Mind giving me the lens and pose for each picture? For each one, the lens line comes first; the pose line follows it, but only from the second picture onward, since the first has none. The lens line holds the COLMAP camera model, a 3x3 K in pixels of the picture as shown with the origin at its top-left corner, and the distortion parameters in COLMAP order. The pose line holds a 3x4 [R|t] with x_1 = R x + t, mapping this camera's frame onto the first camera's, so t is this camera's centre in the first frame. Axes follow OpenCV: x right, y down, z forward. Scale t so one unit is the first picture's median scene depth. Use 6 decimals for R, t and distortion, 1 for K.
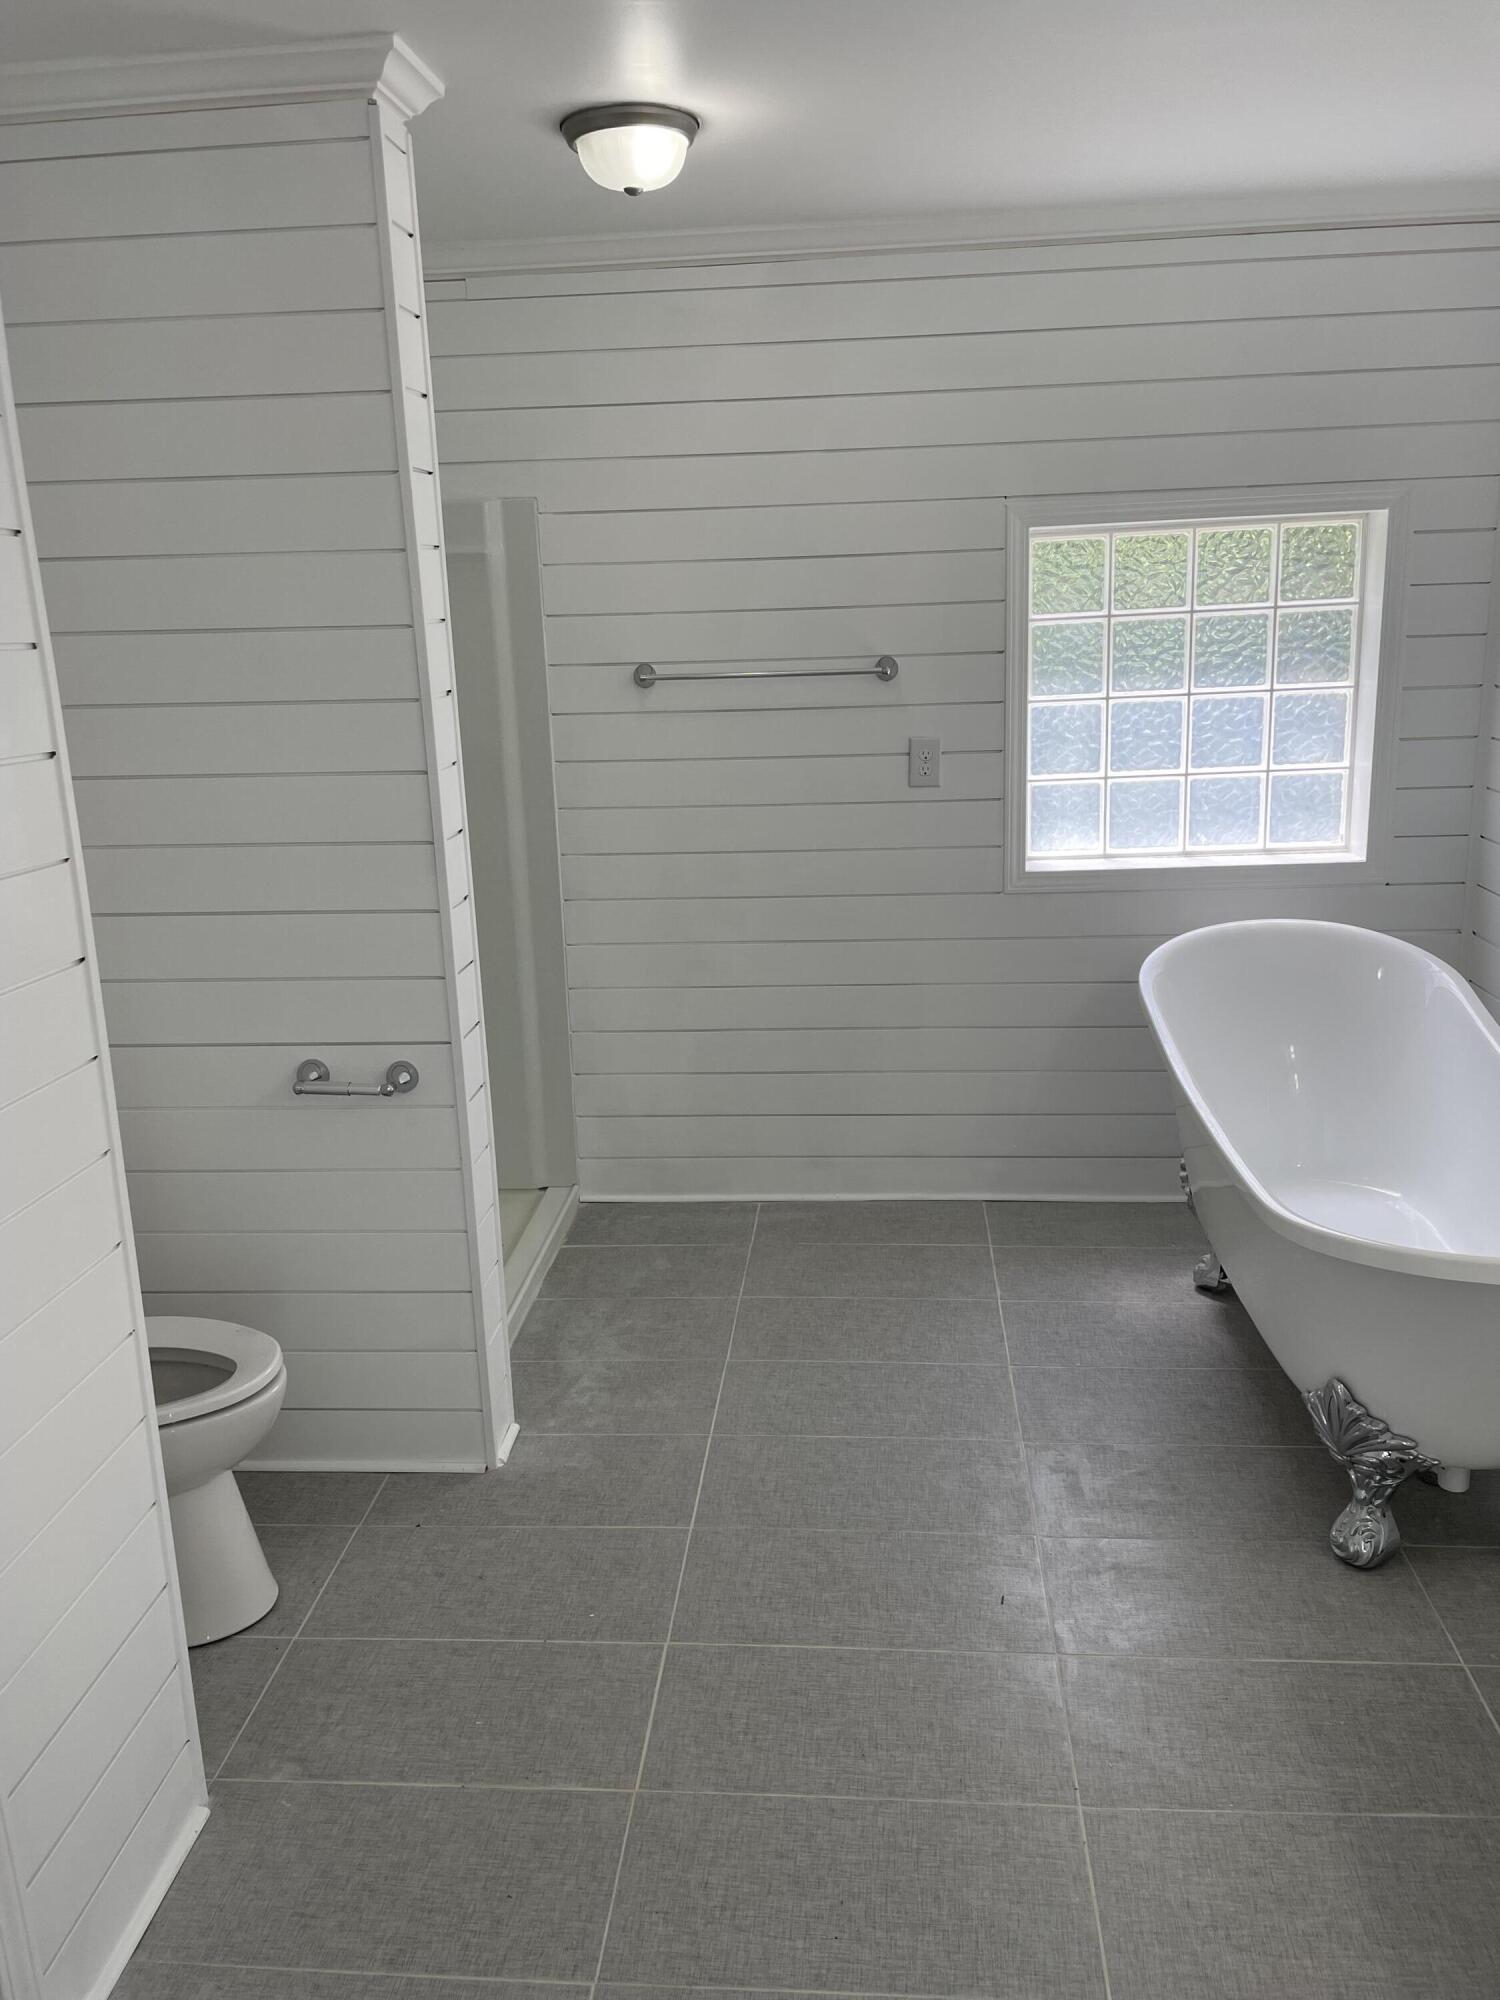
lens RADIAL K [[1539.2, 0, 752.3], [0, 1539.2, 989.1], [0, 0, 1]] dist [0.083407, -0.100602]
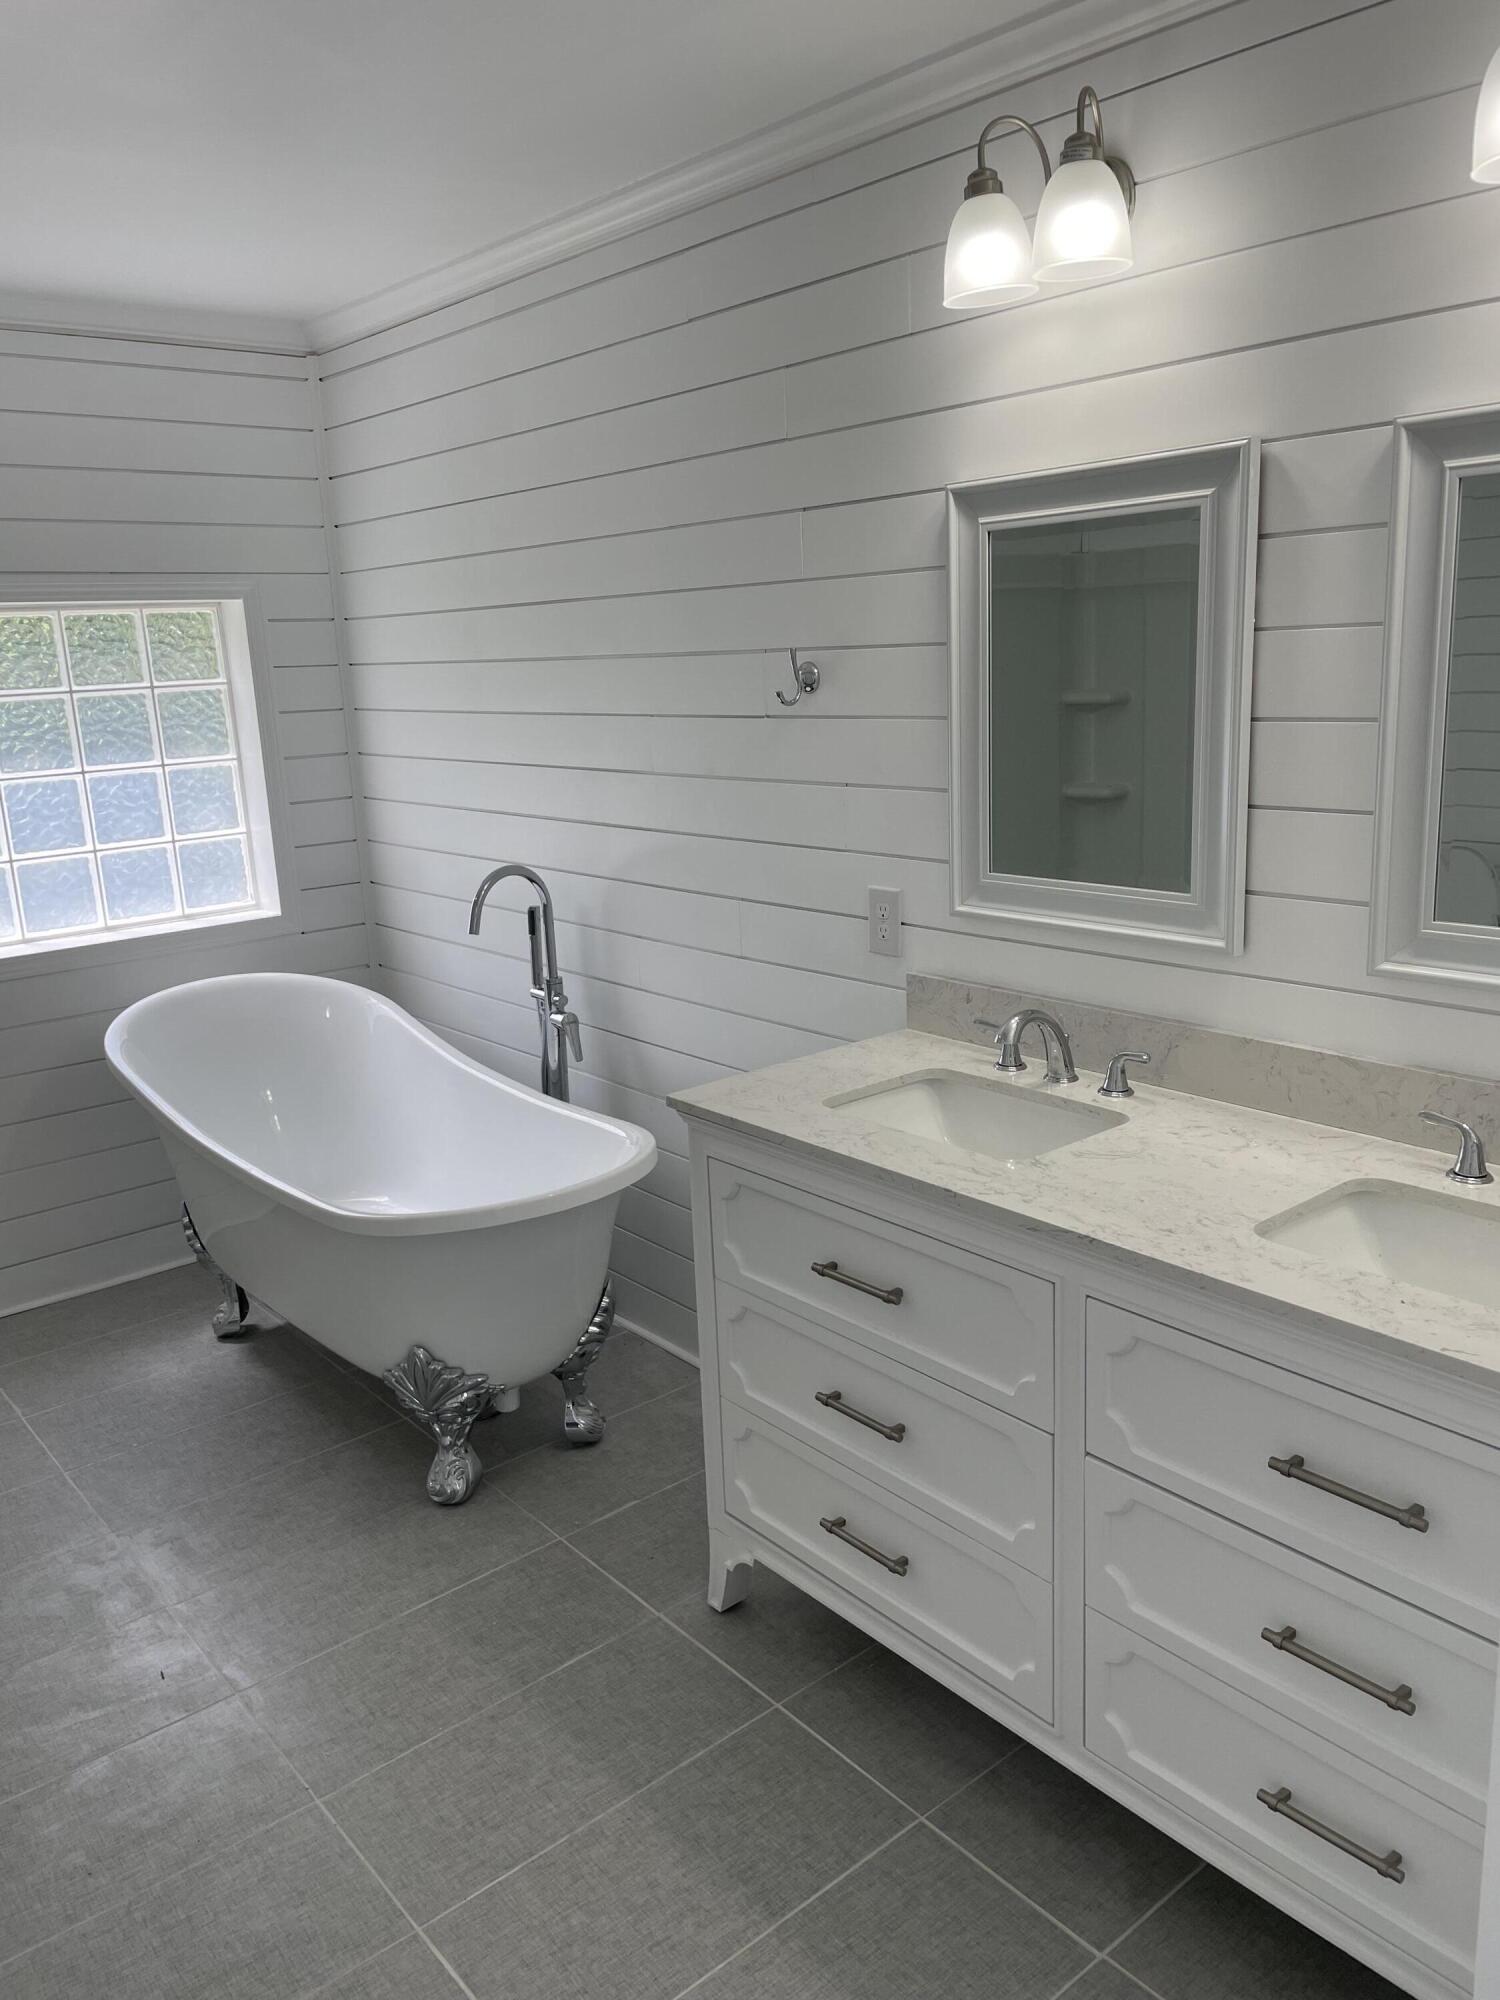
lens RADIAL K [[1539.2, 0, 753.6], [0, 1539.2, 988.2], [0, 0, 1]] dist [0.083407, -0.100602]
pose [[0.713677, -0.153017, 0.683557, -0.128847], [0.190303, 0.981500, 0.021025, 0.010016], [-0.674129, 0.115078, 0.729594, -0.020376]]
